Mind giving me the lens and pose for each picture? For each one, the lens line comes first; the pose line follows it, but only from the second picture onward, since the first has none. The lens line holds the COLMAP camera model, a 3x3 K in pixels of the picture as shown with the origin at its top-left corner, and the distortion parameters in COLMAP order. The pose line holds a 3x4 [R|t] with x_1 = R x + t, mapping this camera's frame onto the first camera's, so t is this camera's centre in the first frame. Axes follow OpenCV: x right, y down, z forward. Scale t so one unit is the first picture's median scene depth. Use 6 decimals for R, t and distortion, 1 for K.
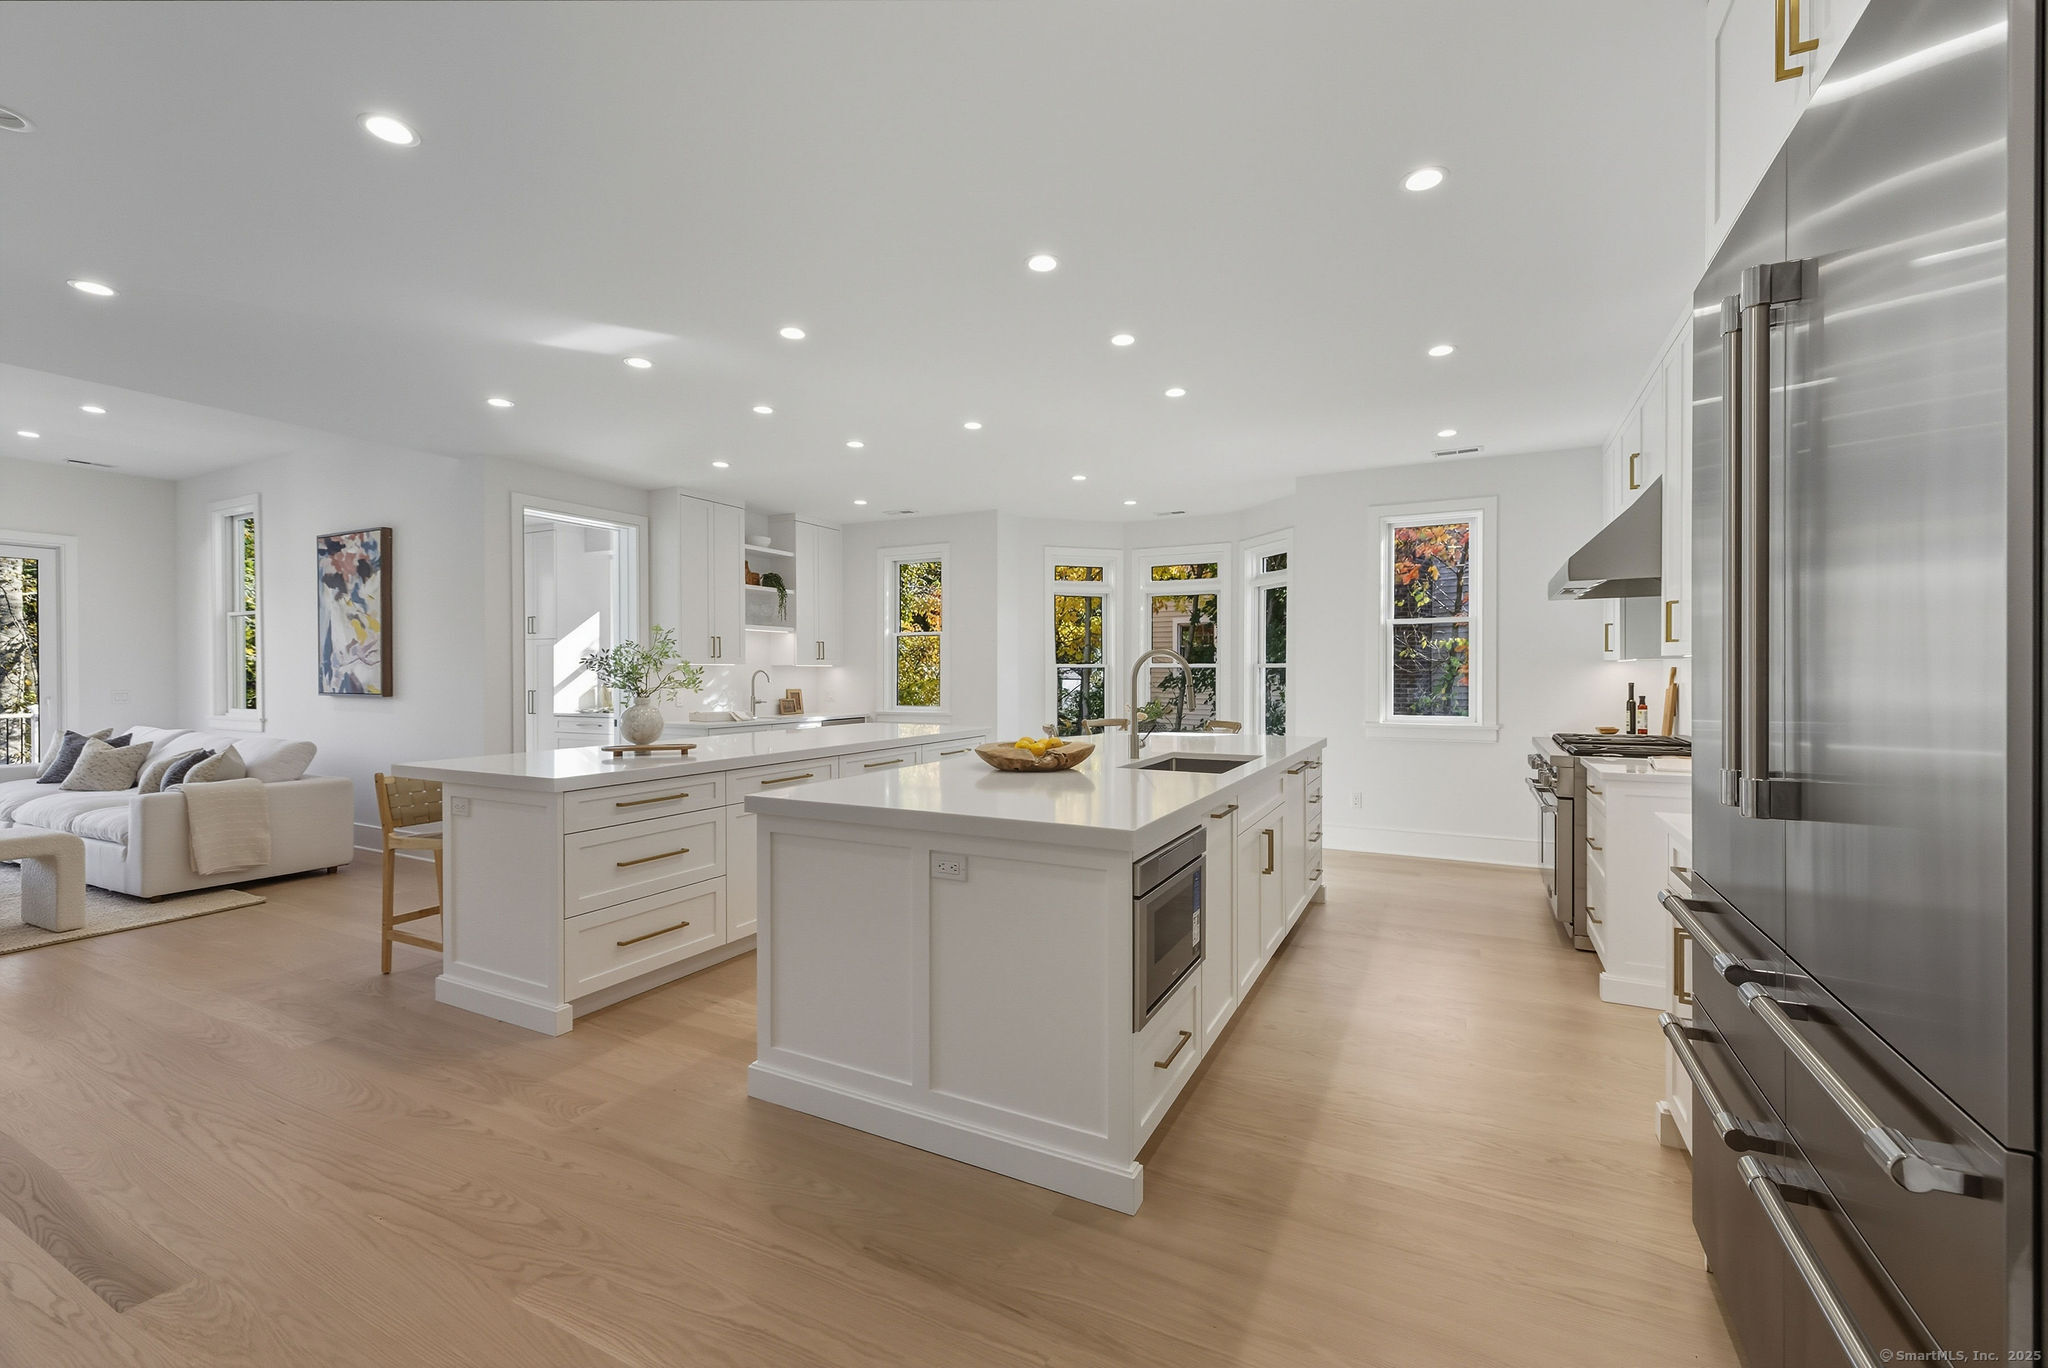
lens RADIAL K [[837.6, 0, 1024.0], [0, 837.6, 684.0], [0, 0, 1]] dist [0.001855, -0.000087]
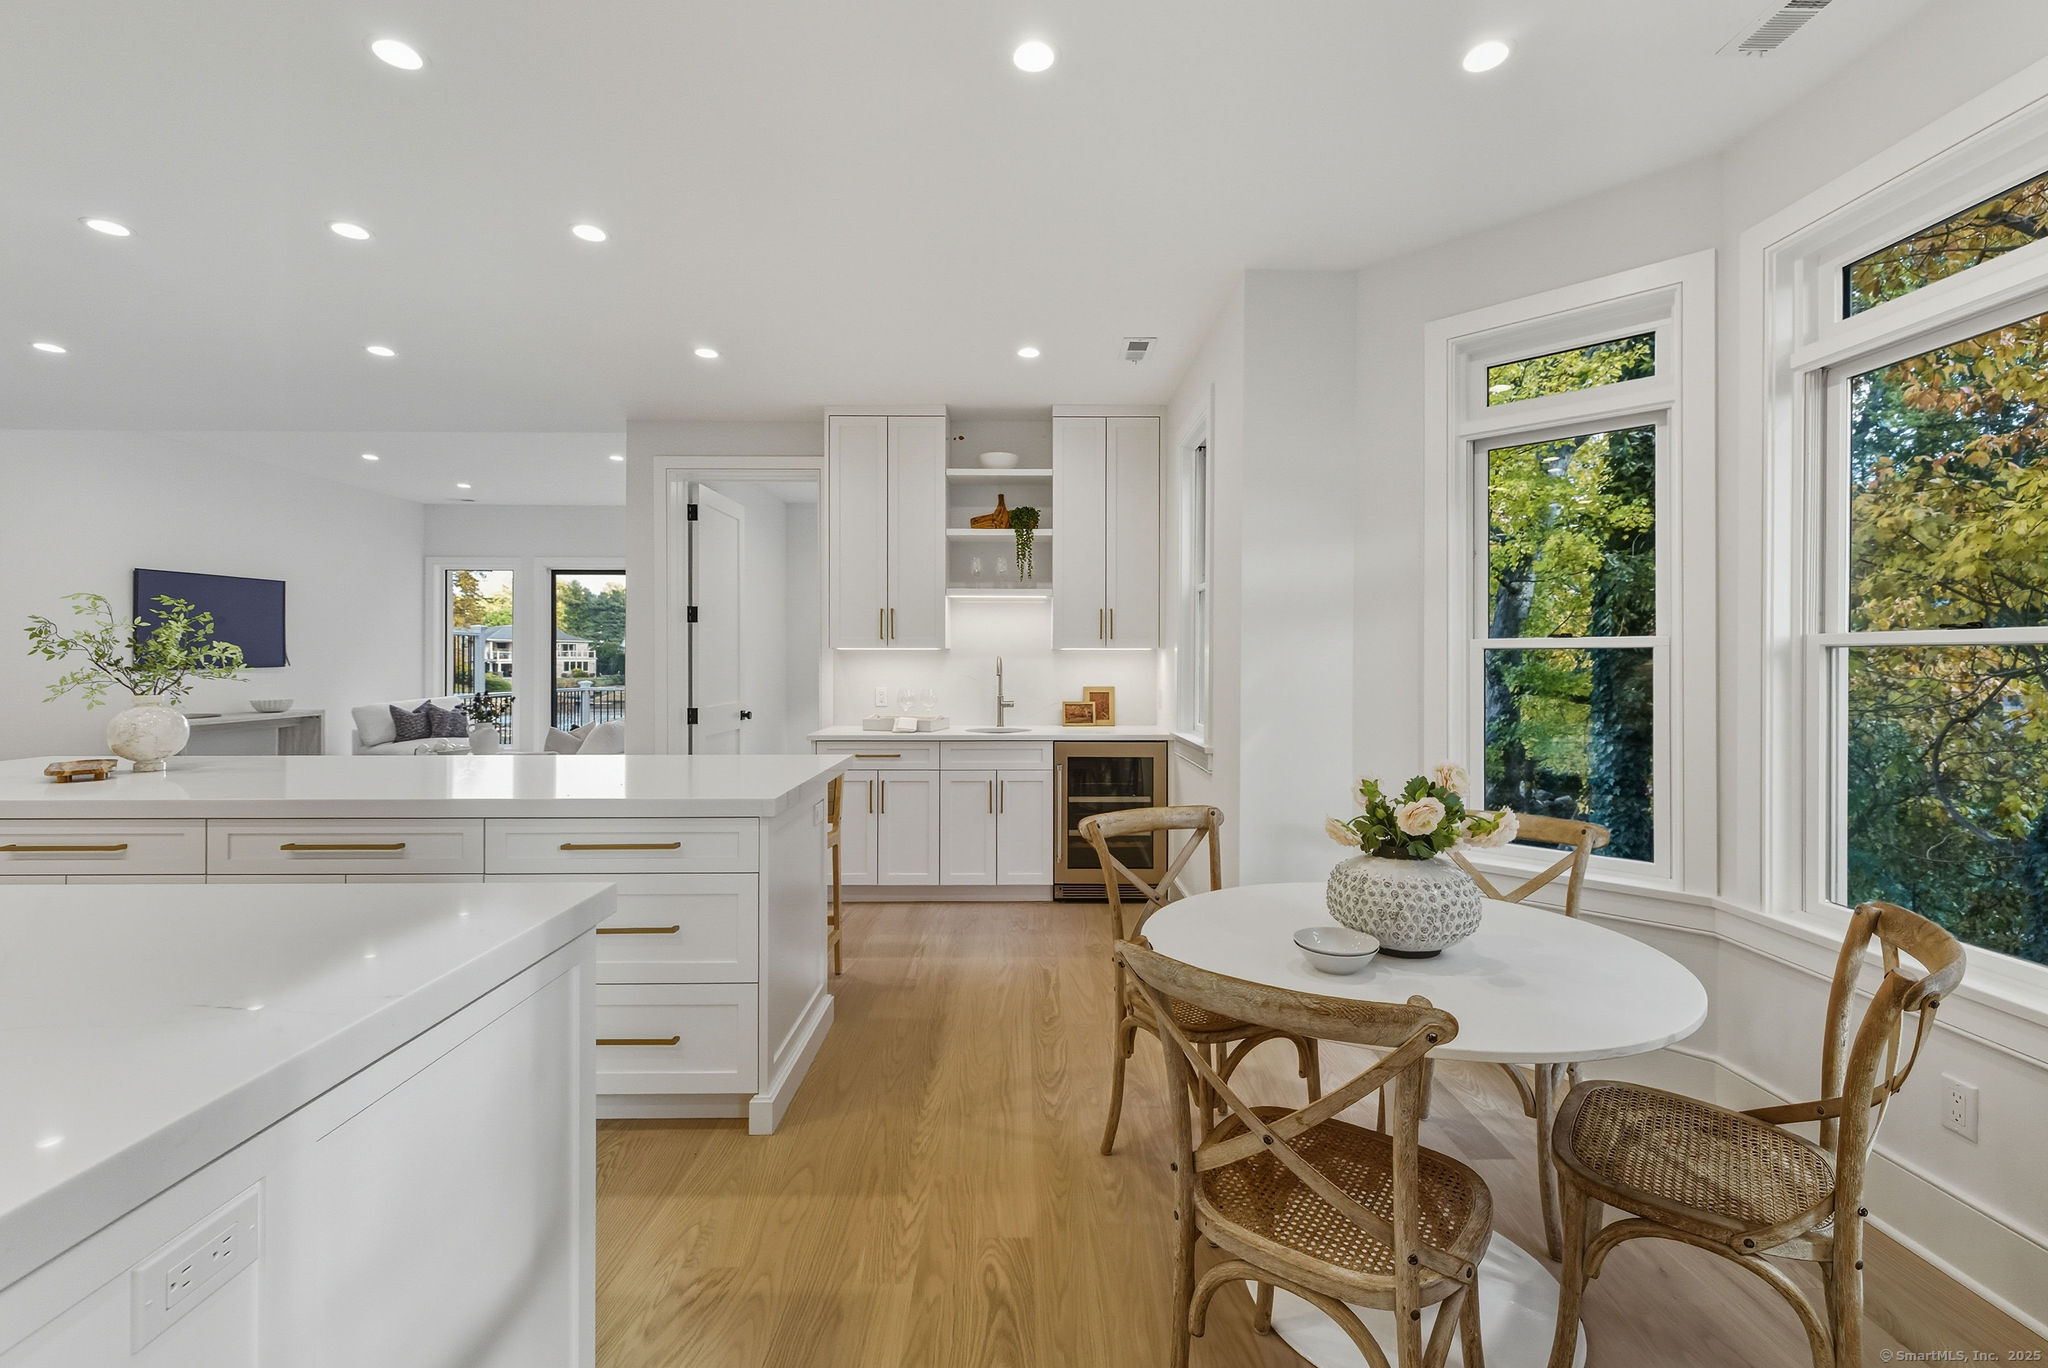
lens RADIAL K [[854.3, 0, 1035.0], [0, 854.3, 657.7], [0, 0, 1]] dist [0.001529, -0.000103]
pose [[0.477718, -0.001206, -0.878512, 0.528803], [-0.009754, 0.999930, -0.006677, -0.021343], [0.878459, 0.011759, 0.477673, 1.287364]]
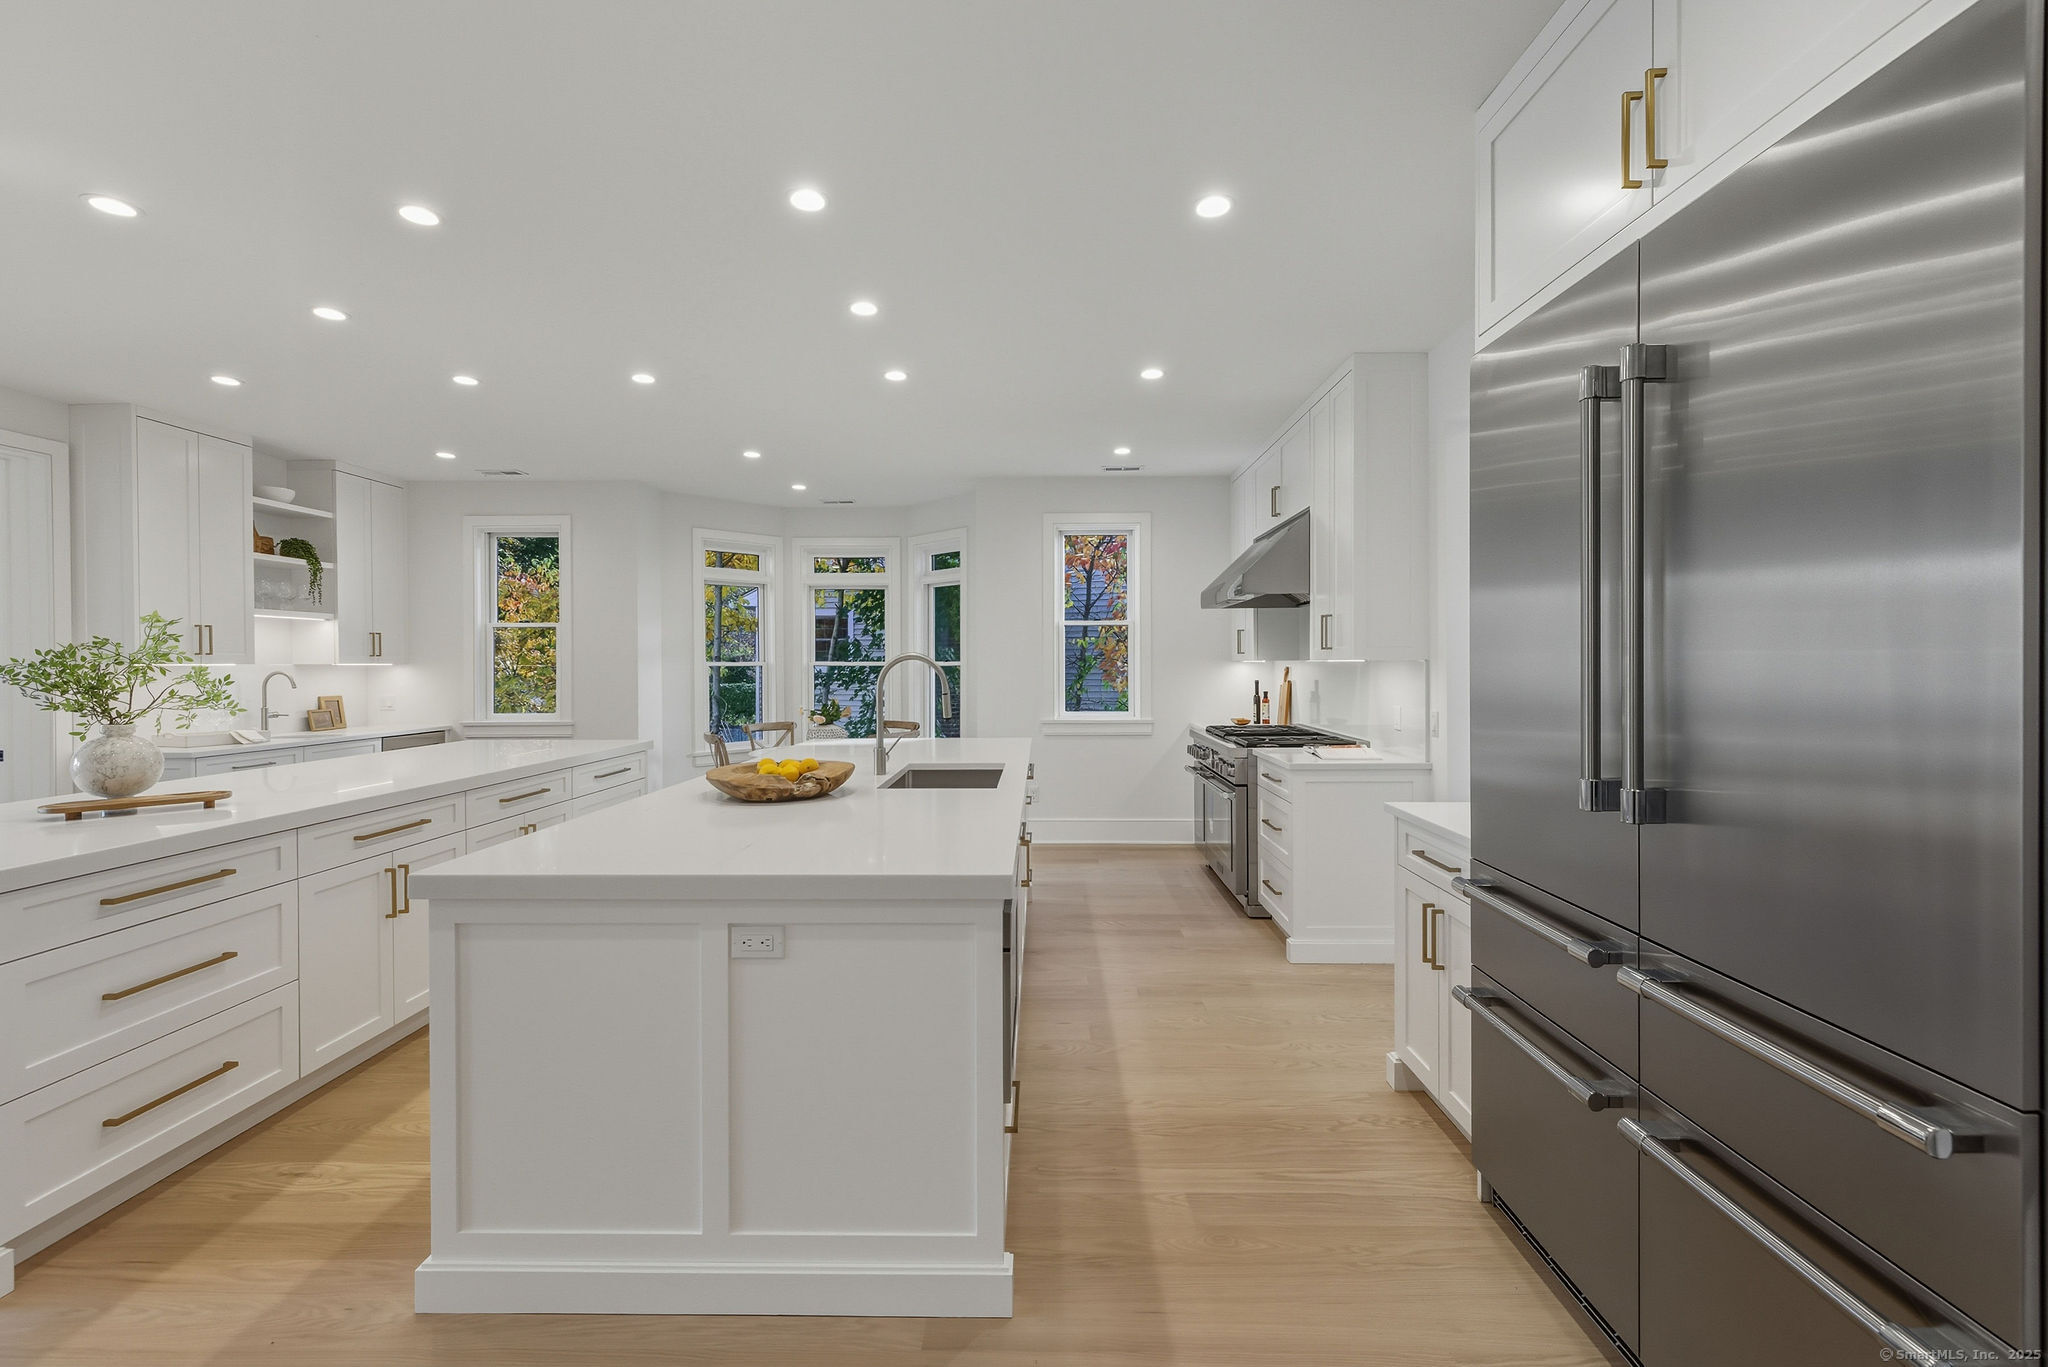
lens RADIAL K [[848.7, 0, 1027.4], [0, 848.7, 677.1], [0, 0, 1]] dist [0.004095, -0.000938]
pose [[0.895781, -0.009307, 0.444398, -0.112339], [0.008955, 0.999956, 0.002892, -0.014996], [-0.444405, 0.001389, 0.895825, 0.094345]]
